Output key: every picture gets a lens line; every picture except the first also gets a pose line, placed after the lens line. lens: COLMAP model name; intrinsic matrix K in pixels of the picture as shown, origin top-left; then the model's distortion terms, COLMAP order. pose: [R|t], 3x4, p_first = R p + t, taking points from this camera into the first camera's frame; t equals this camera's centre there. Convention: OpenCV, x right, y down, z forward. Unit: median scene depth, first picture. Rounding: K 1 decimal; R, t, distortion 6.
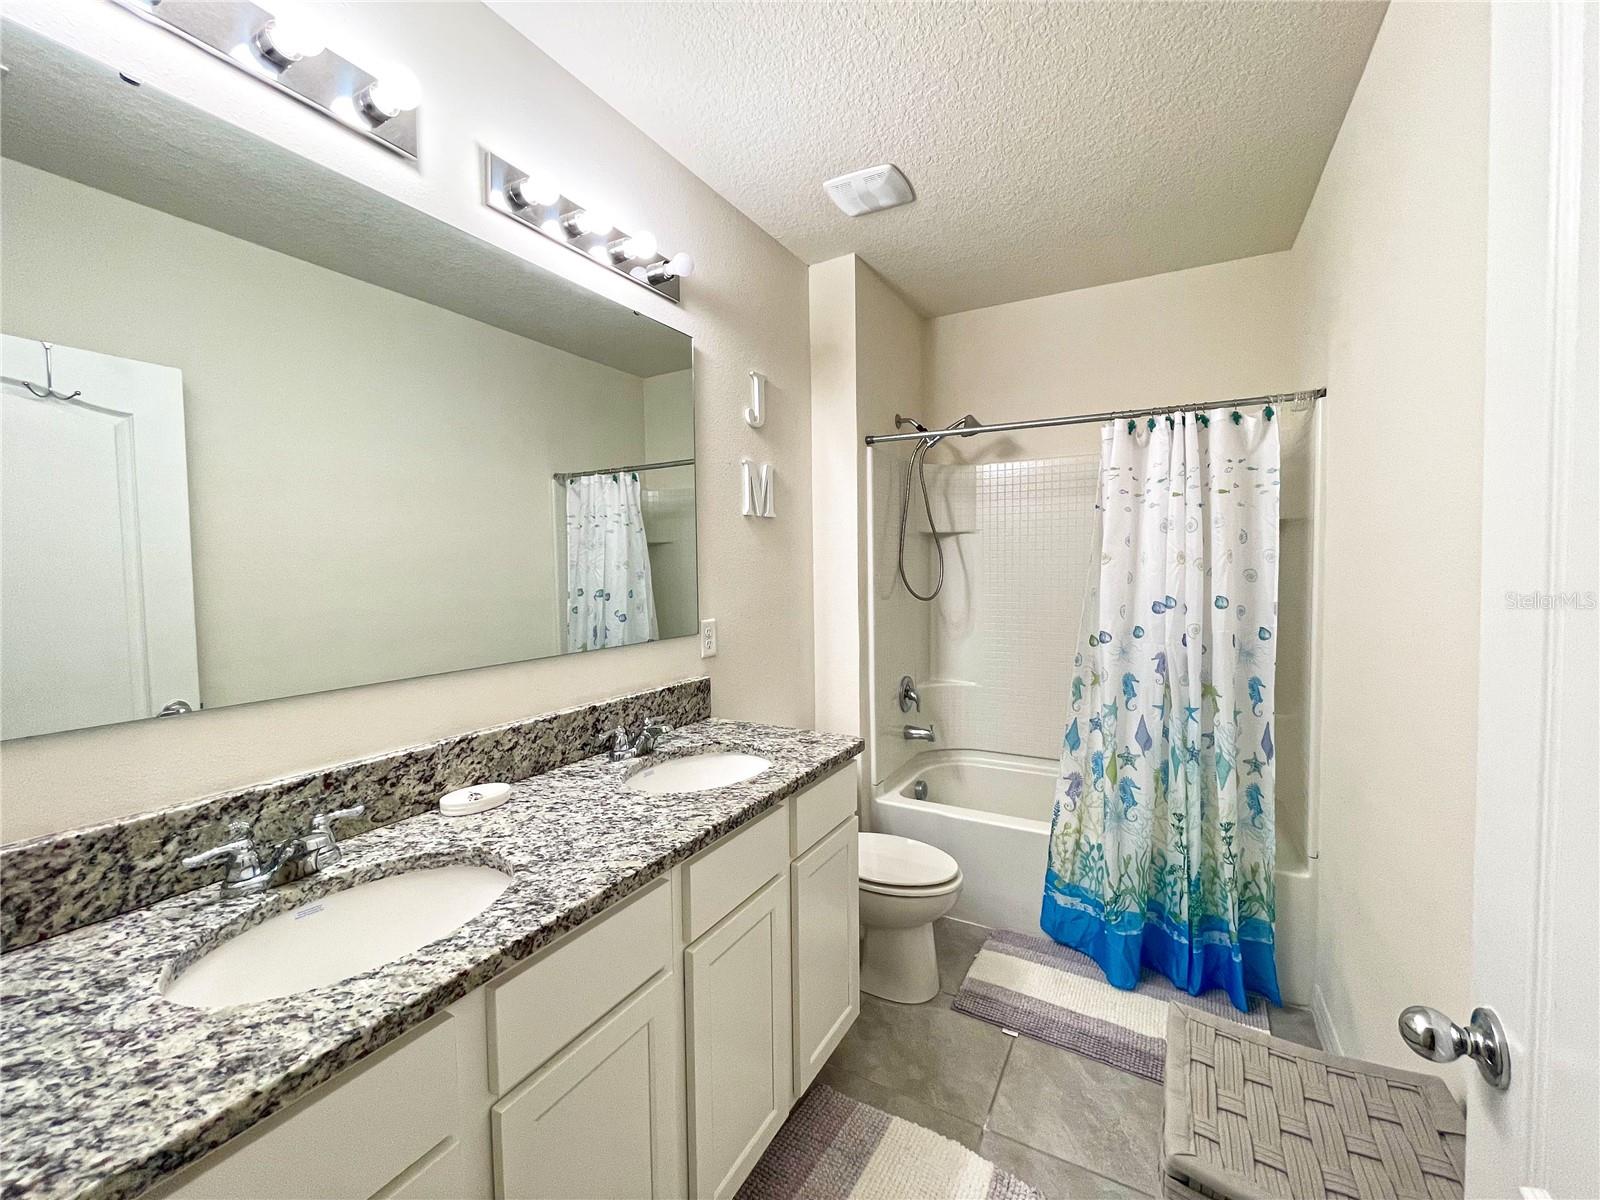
lens RADIAL K [[647.2, 0, 808.5], [0, 647.2, 600.9], [0, 0, 1]] dist [-0.003938, 0.000692]
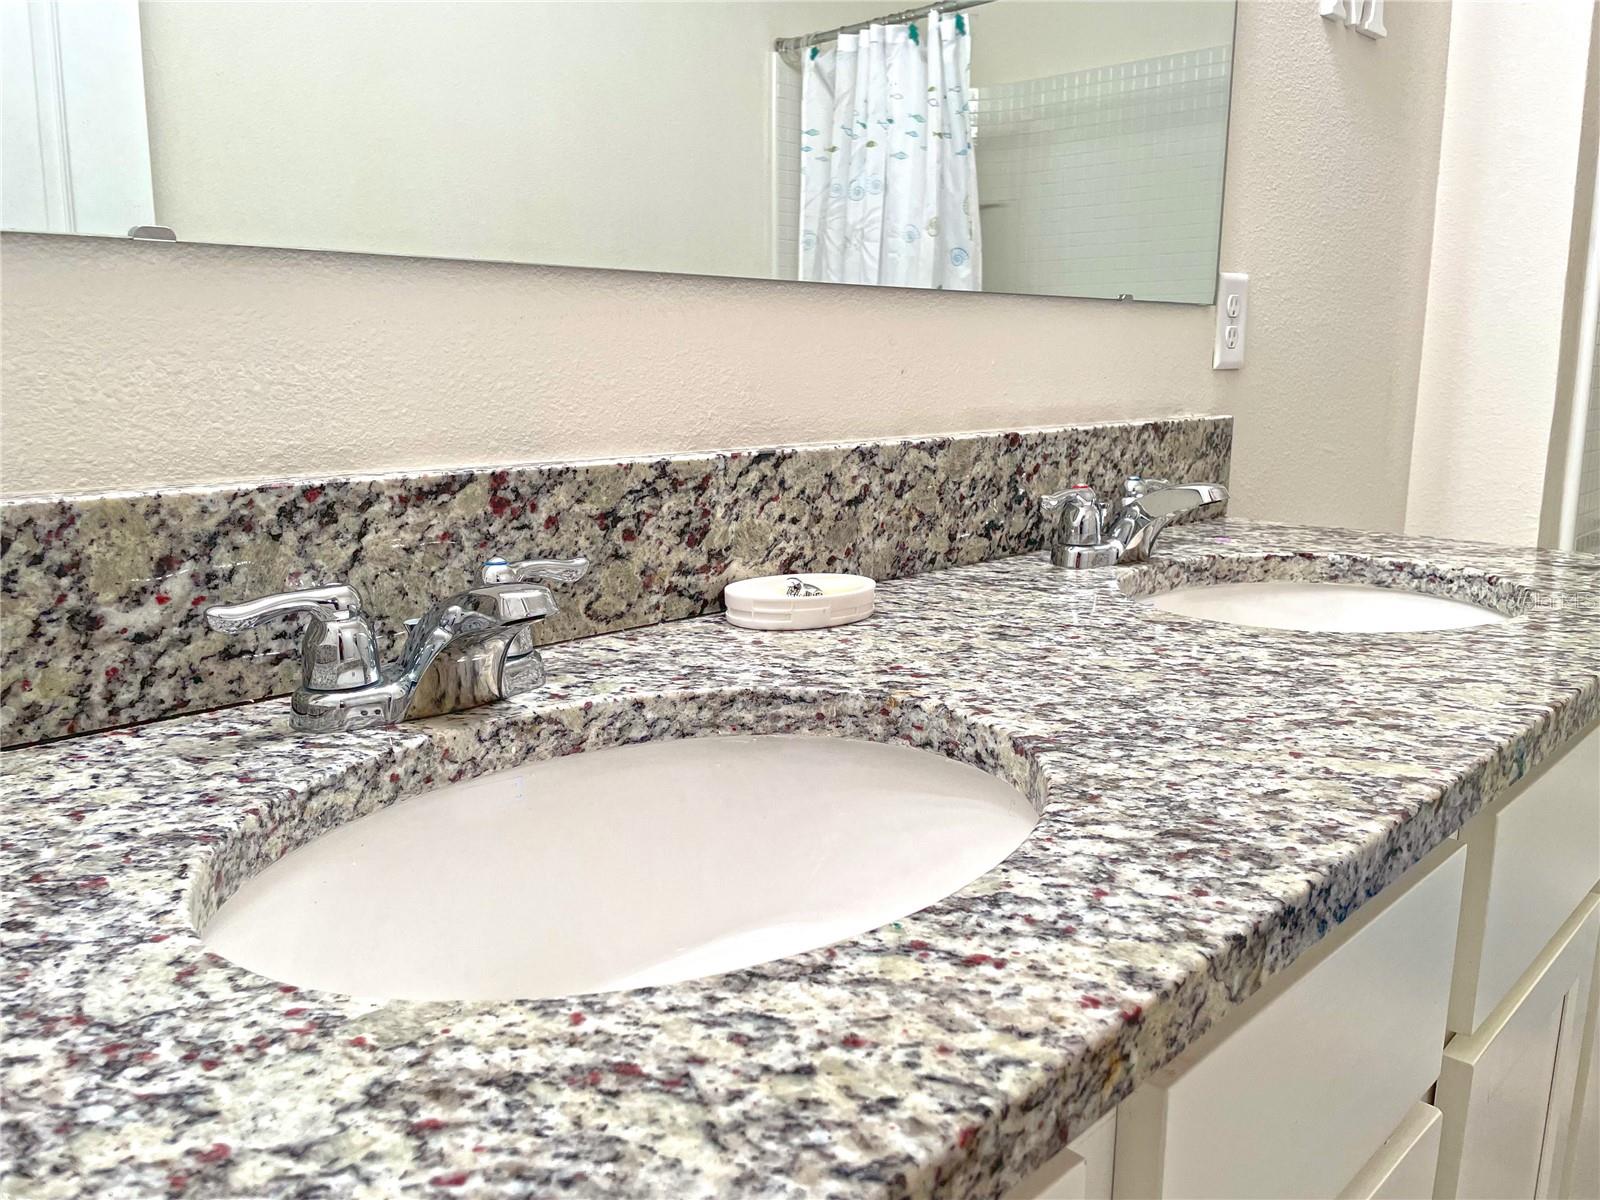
lens RADIAL K [[1213.5, 0, 810.8], [0, 1213.5, 591.2], [0, 0, 1]] dist [0.060708, -0.062874]
pose [[0.964582, 0.067511, -0.254998, -0.430051], [-0.031360, 0.989188, 0.143263, 0.261578], [0.261912, -0.130192, 0.956270, 0.393433]]
